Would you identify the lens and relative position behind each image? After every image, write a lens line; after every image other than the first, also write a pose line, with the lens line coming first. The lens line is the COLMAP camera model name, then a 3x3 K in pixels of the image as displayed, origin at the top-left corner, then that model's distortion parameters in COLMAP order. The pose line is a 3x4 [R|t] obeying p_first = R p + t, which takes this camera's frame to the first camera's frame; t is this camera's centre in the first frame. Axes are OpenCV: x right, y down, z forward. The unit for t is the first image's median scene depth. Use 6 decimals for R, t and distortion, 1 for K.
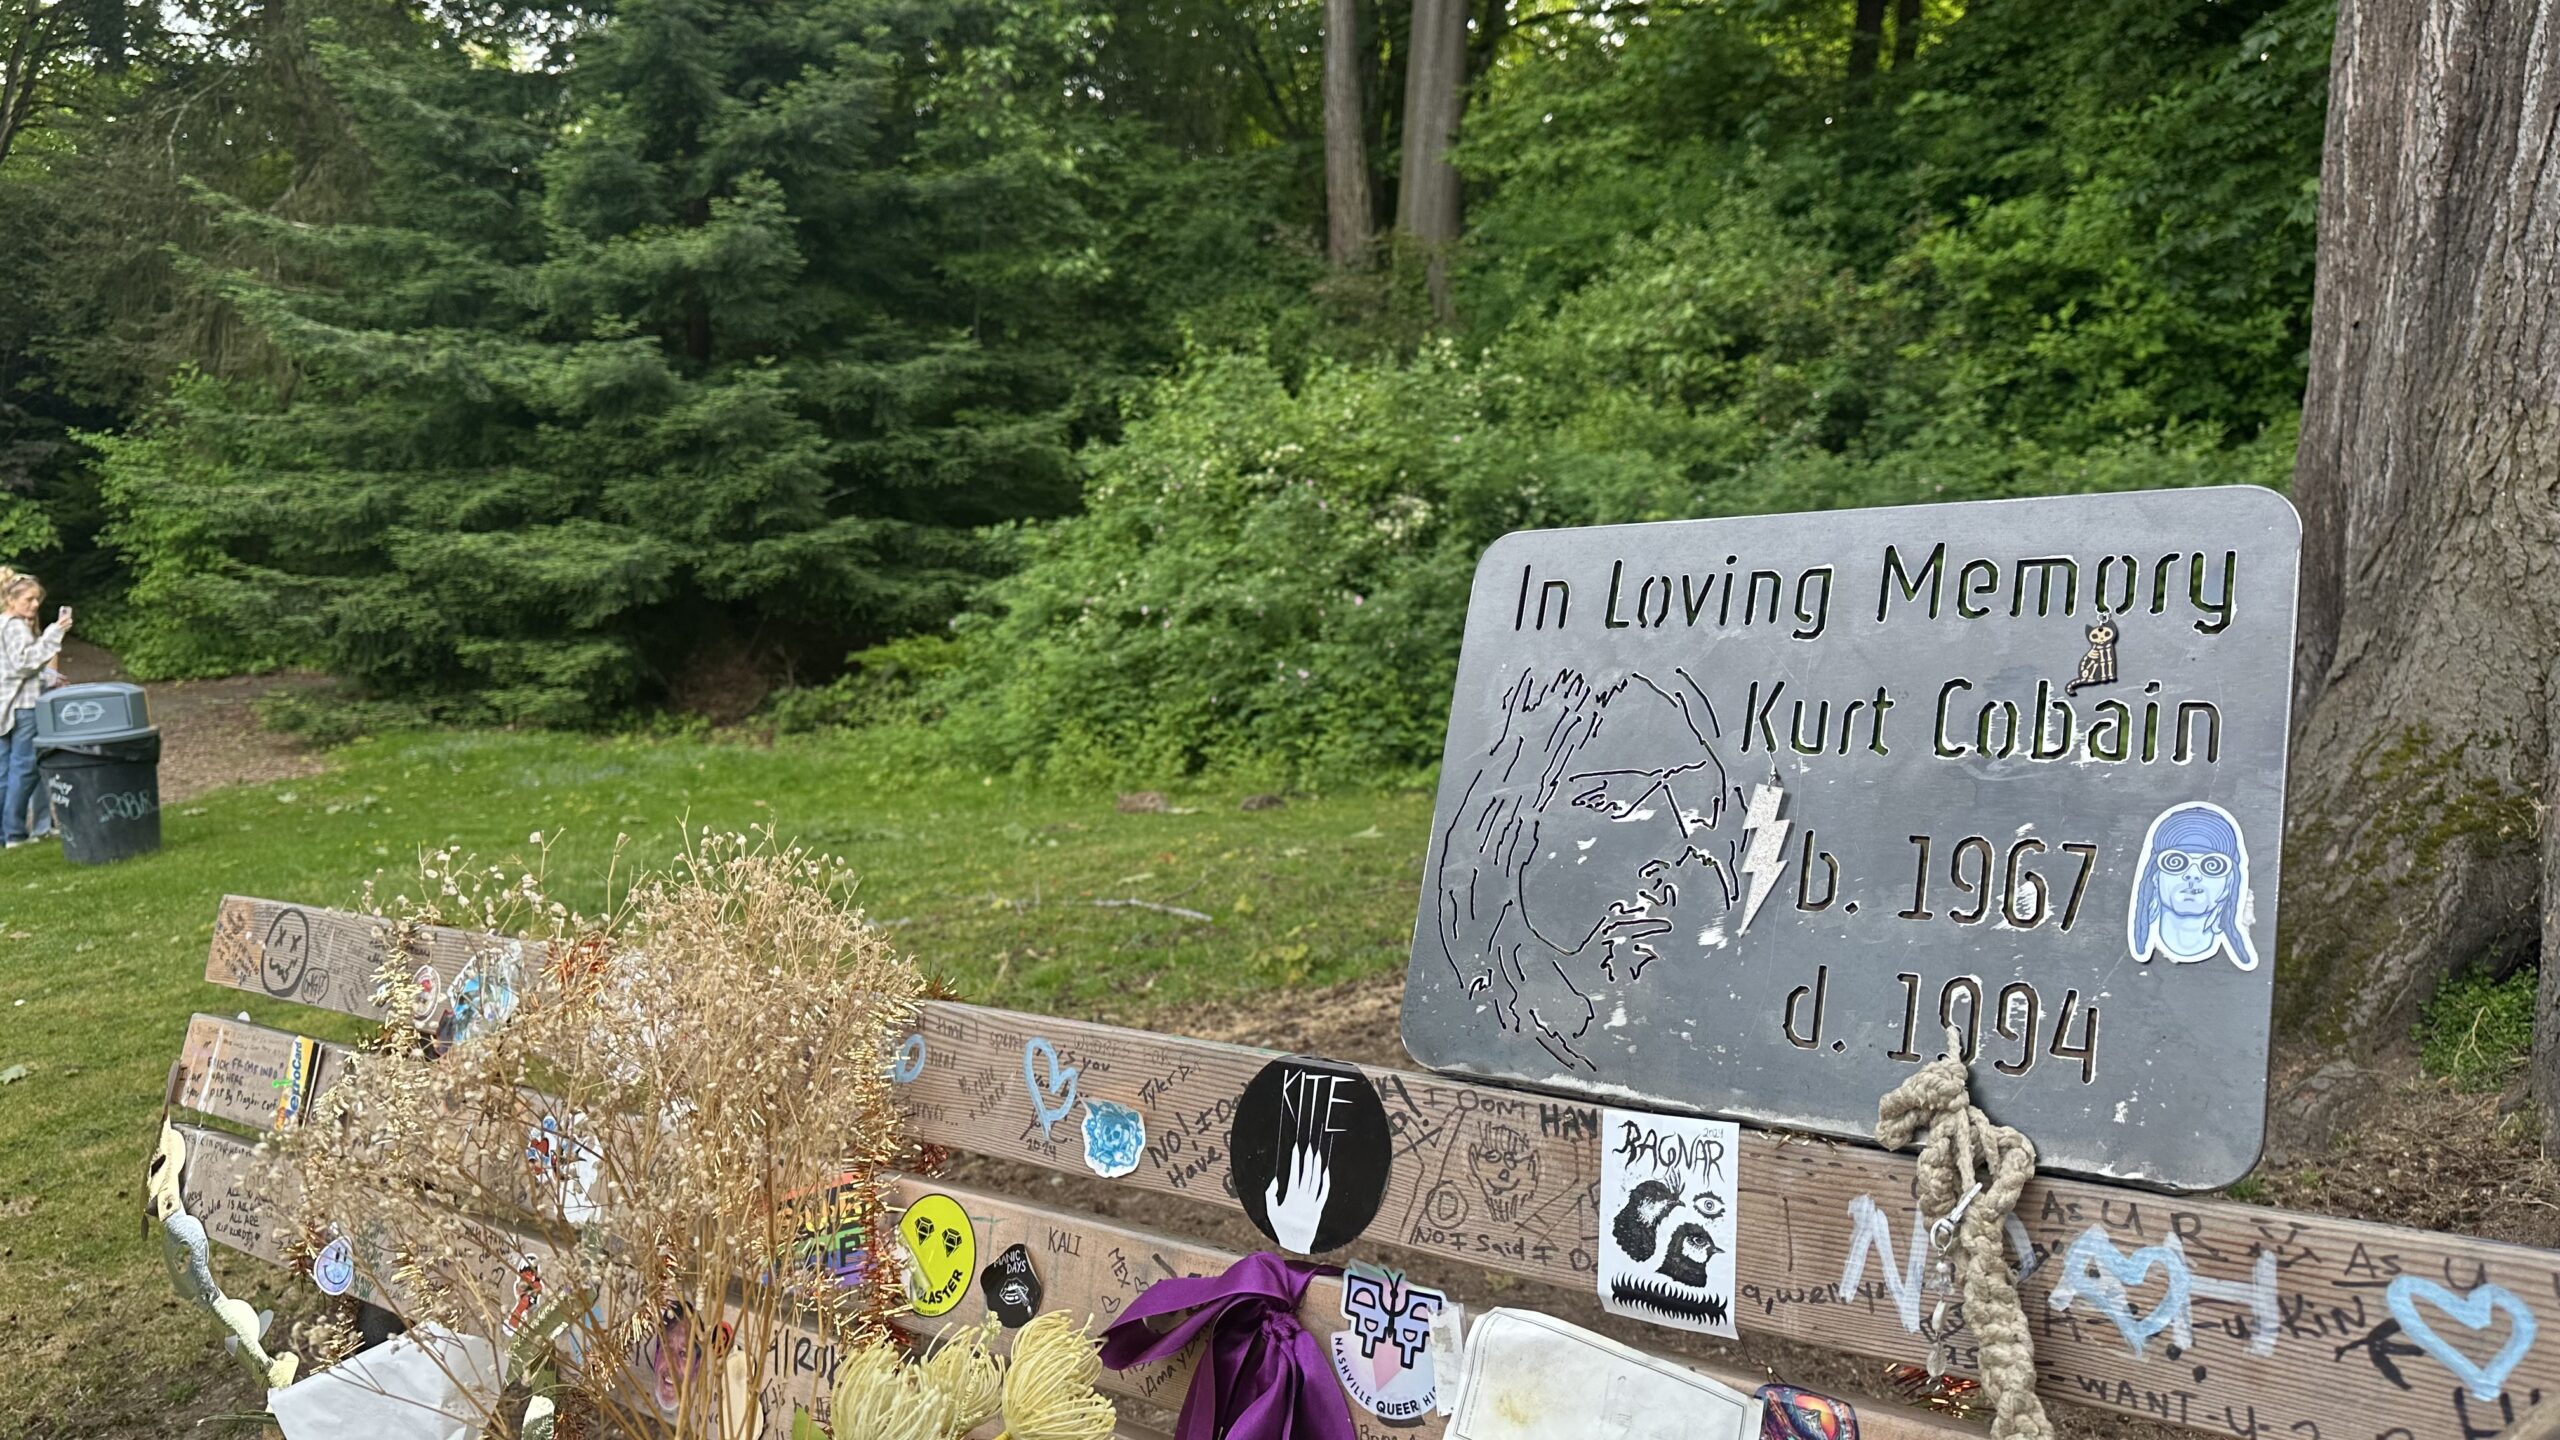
lens RADIAL K [[1796.5, 0, 1230.6], [0, 1796.5, 747.4], [0, 0, 1]] dist [0.050568, -0.073753]
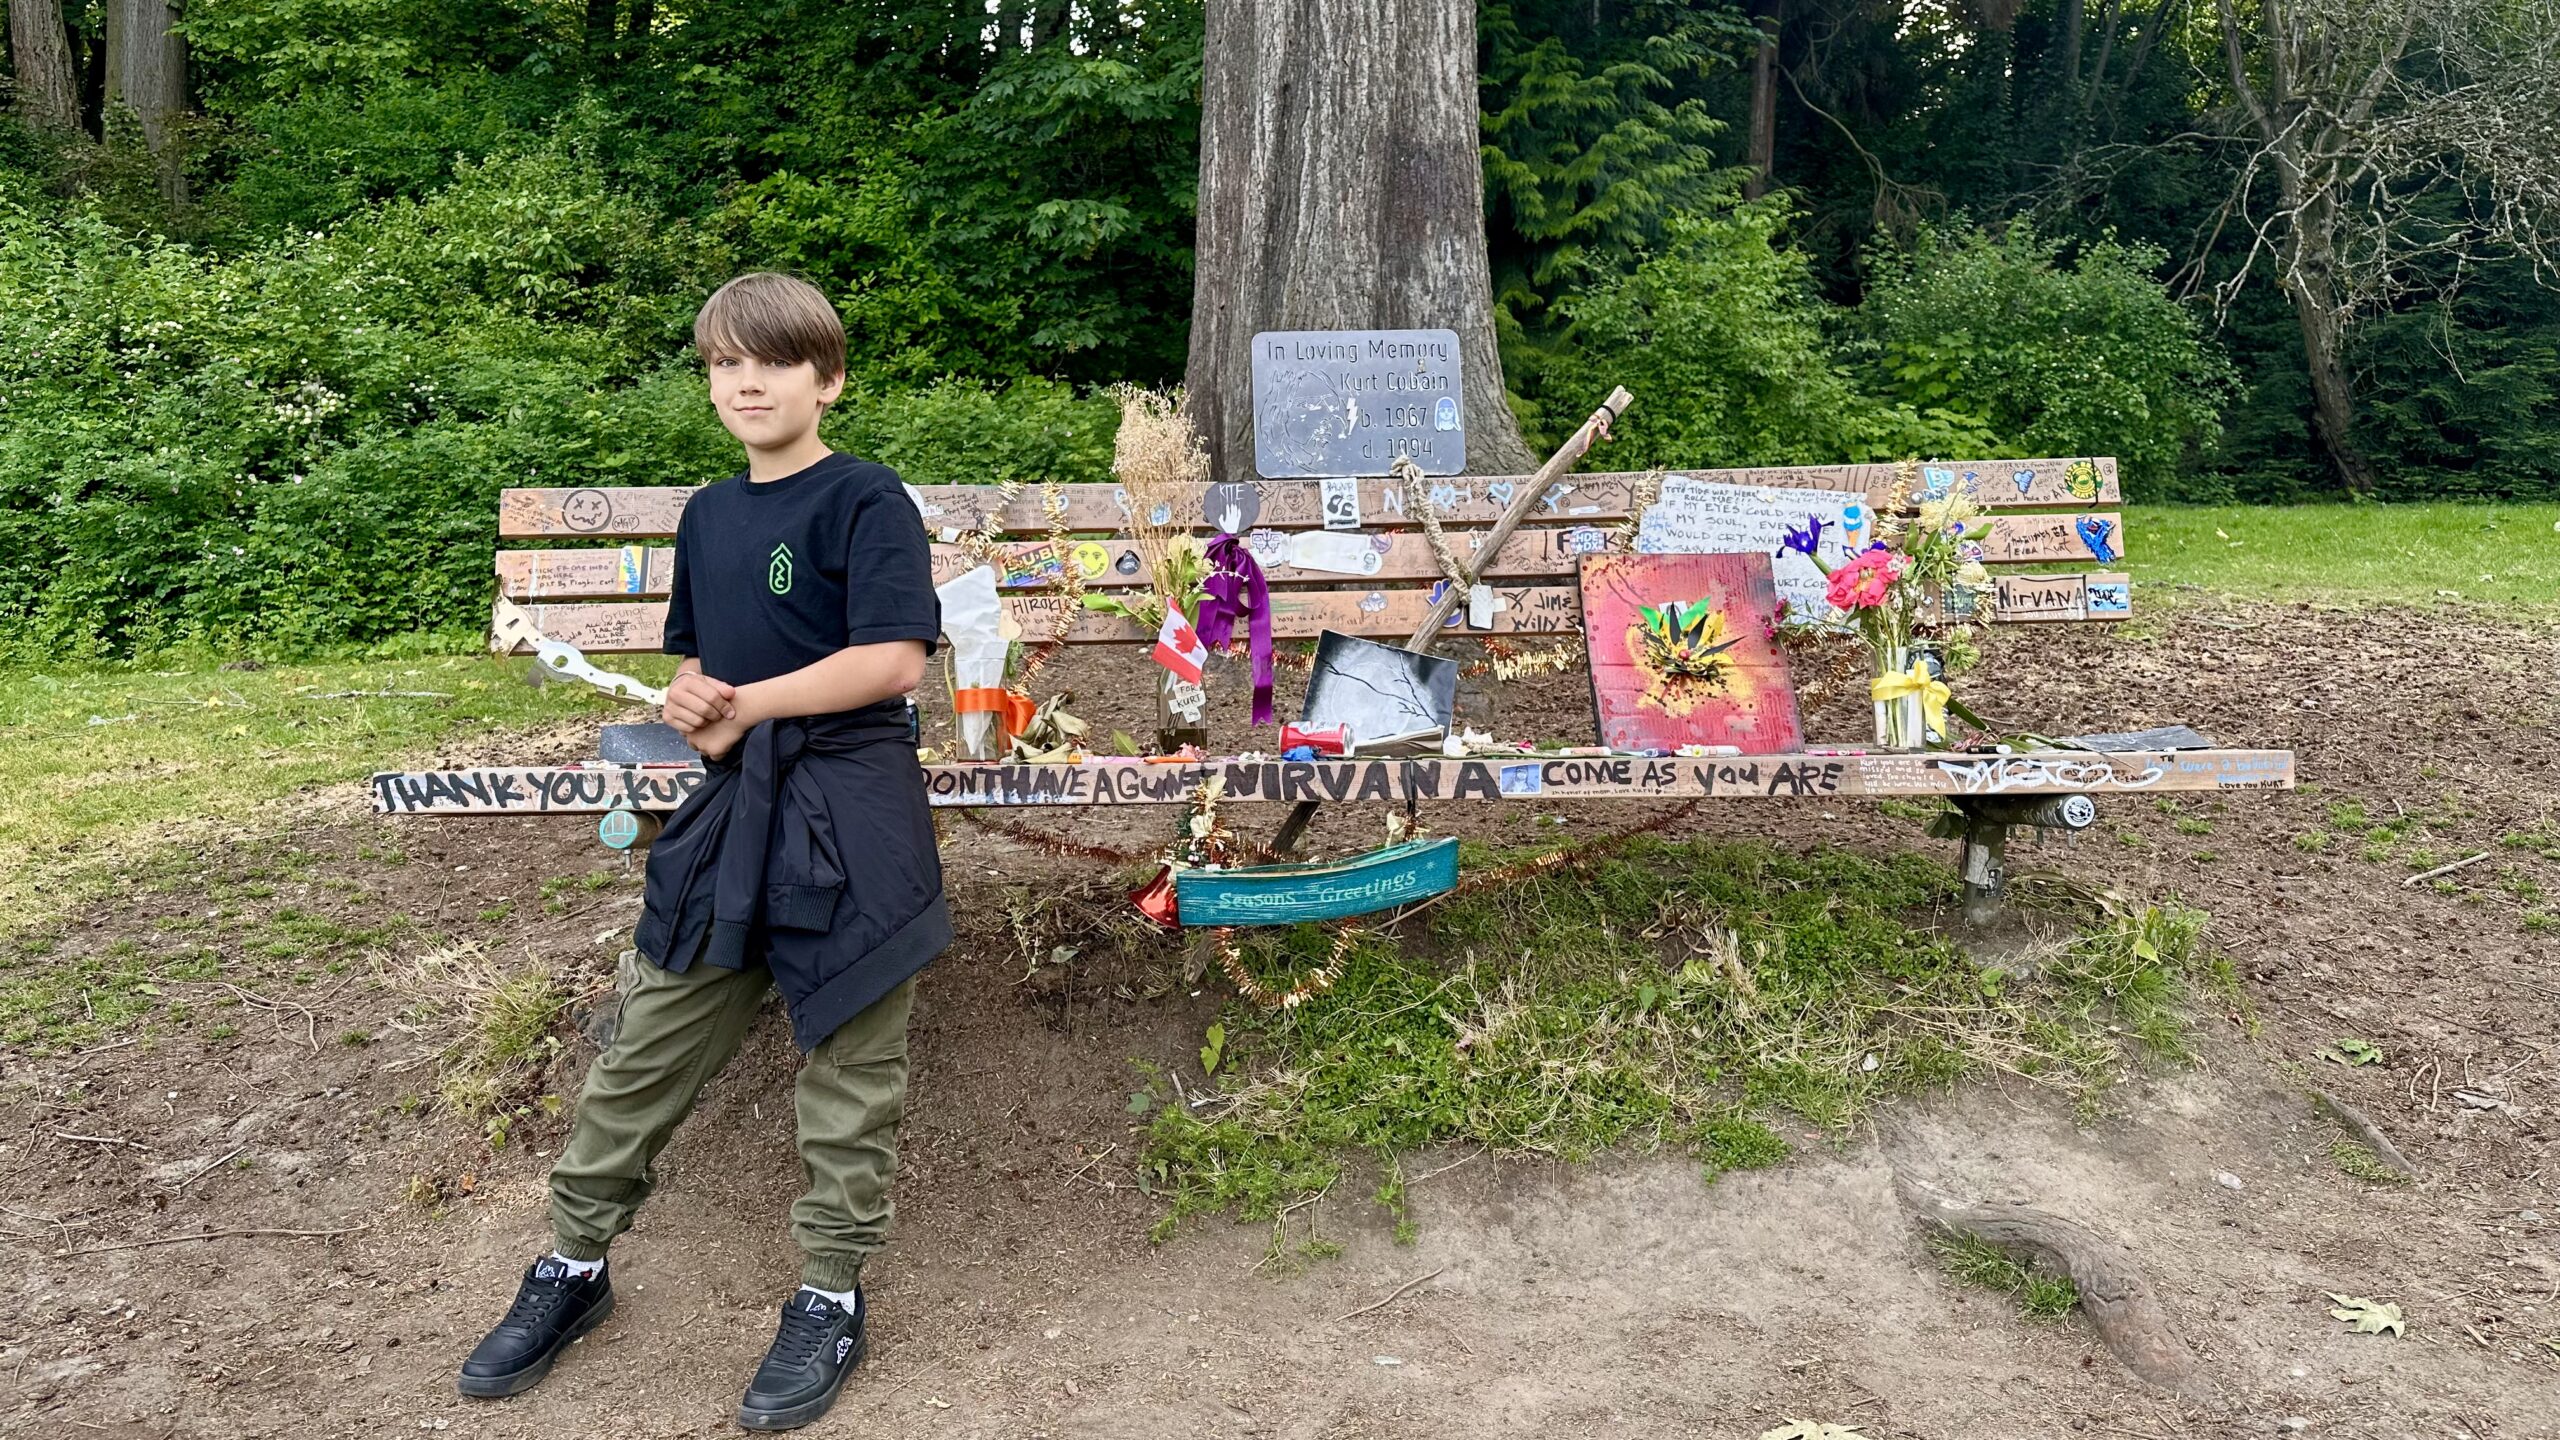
lens RADIAL K [[1855.3, 0, 1245.4], [0, 1855.3, 735.4], [0, 0, 1]] dist [0.115836, -0.175919]
pose [[0.760243, -0.047271, 0.647917, -1.977373], [0.038904, 0.998872, 0.027227, 0.493275], [-0.648473, 0.004507, 0.761224, -1.518930]]
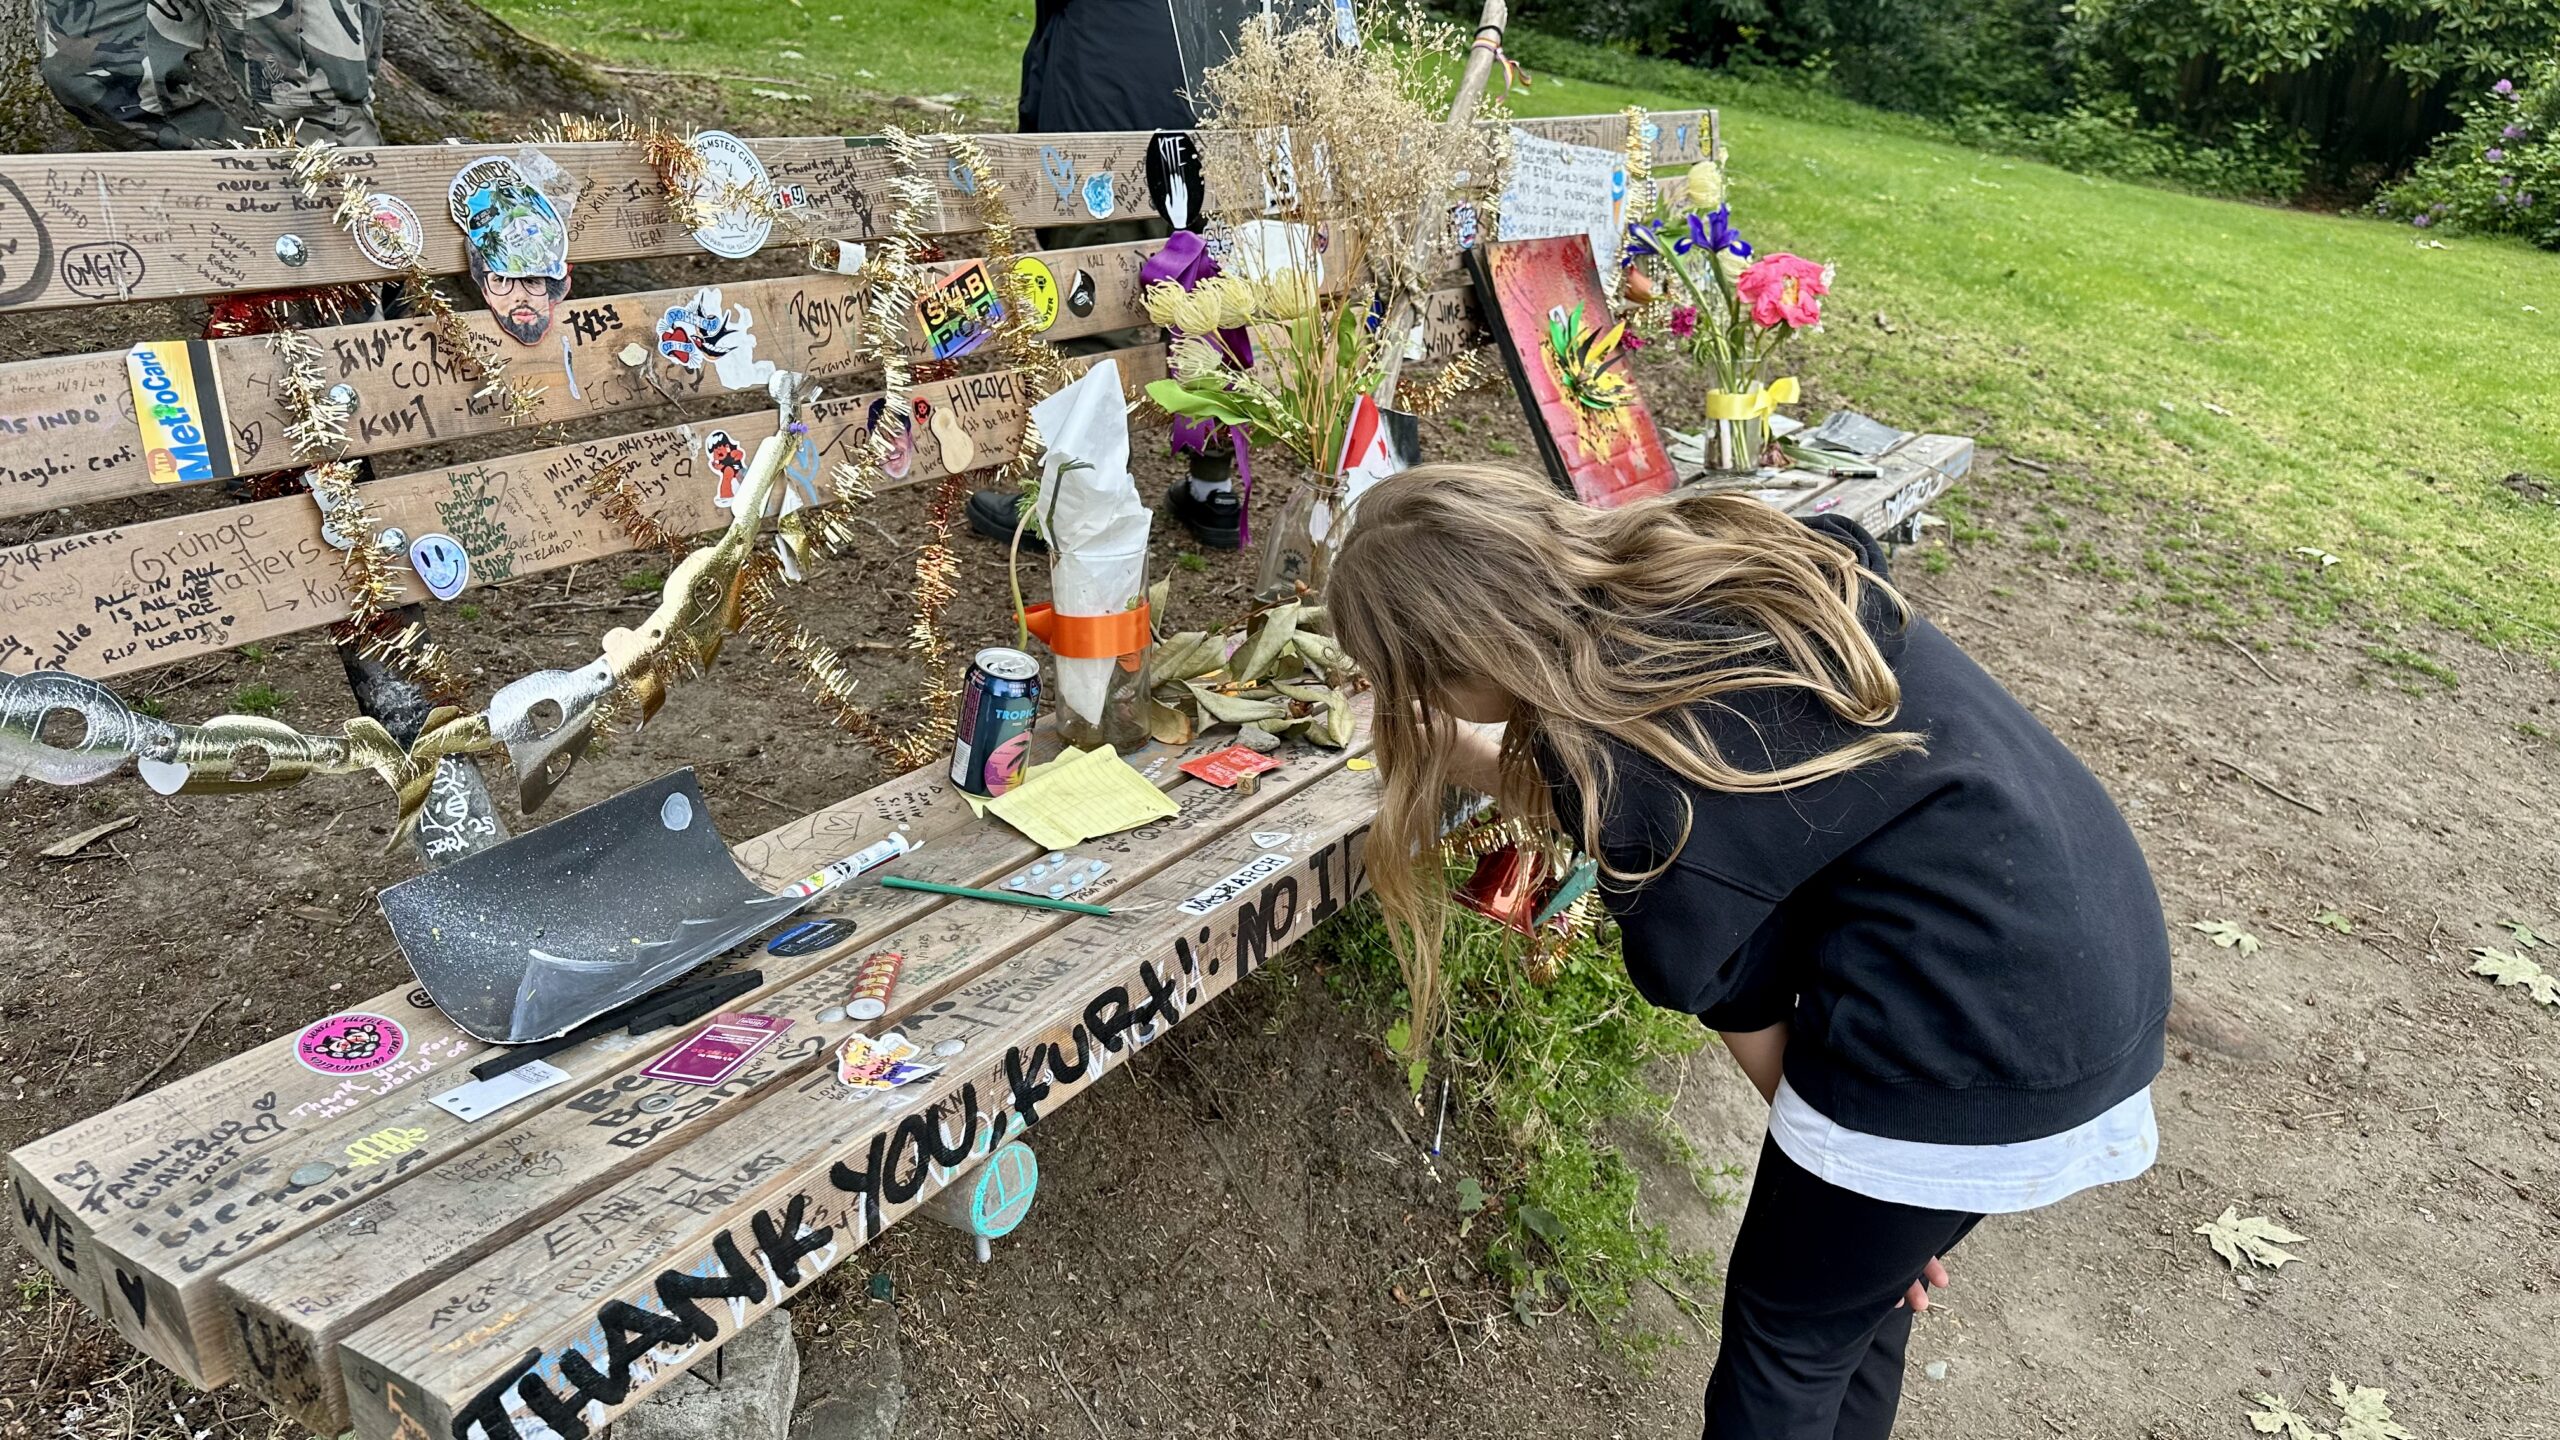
lens RADIAL K [[1835.3, 0, 1359.9], [0, 1835.3, 720.2], [0, 0, 1]] dist [0.115637, -0.203580]
pose [[-0.129736, -0.343541, 0.930133, -1.850937], [-0.015380, 0.938646, 0.344540, 0.063941], [-0.991429, 0.030393, -0.127059, 0.926260]]
